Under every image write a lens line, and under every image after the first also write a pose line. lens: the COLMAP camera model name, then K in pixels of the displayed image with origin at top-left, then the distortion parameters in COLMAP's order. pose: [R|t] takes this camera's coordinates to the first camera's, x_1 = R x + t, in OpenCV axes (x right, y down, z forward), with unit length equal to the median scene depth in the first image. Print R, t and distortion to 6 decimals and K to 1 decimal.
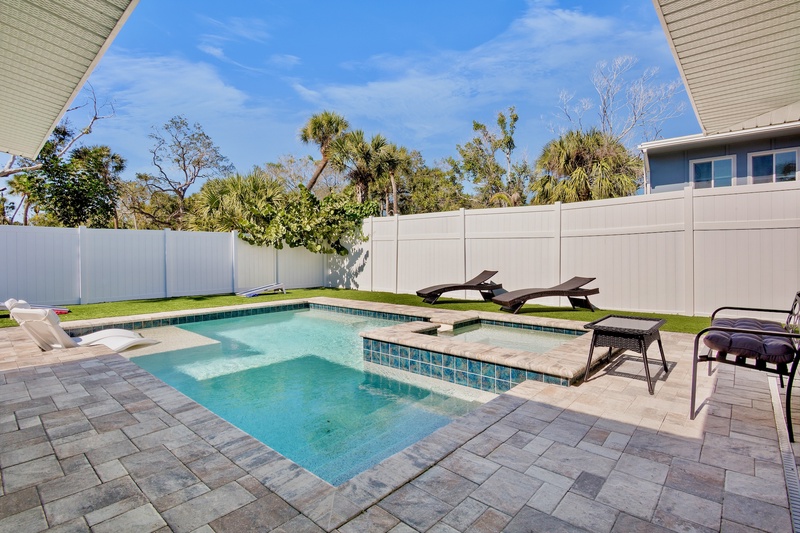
lens RADIAL K [[392.0, 0, 400.0], [0, 392.0, 266.5], [0, 0, 1]] dist [-0.012447, 0.000443]
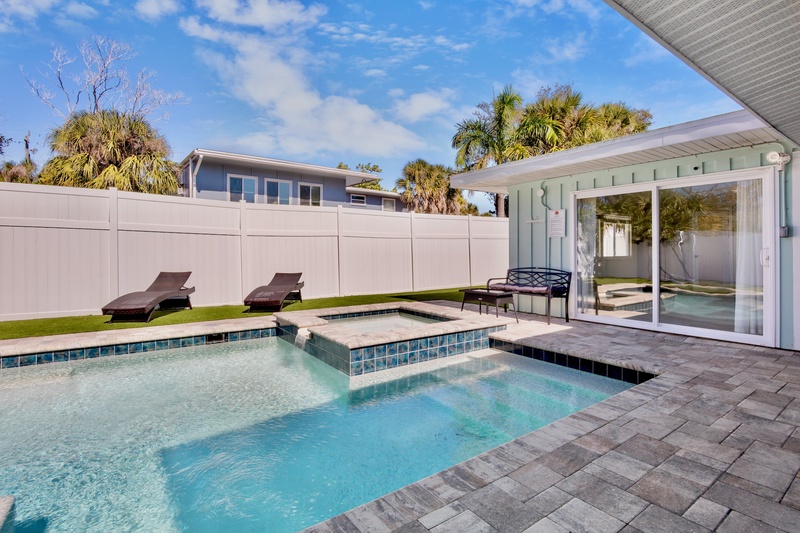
lens RADIAL K [[392.0, 0, 400.0], [0, 392.0, 266.5], [0, 0, 1]] dist [-0.012447, 0.000443]
pose [[0.213526, -0.025486, 0.976605, -1.481159], [0.025035, 0.999474, 0.020609, -0.018487], [-0.976617, 0.020049, 0.214051, 1.193716]]
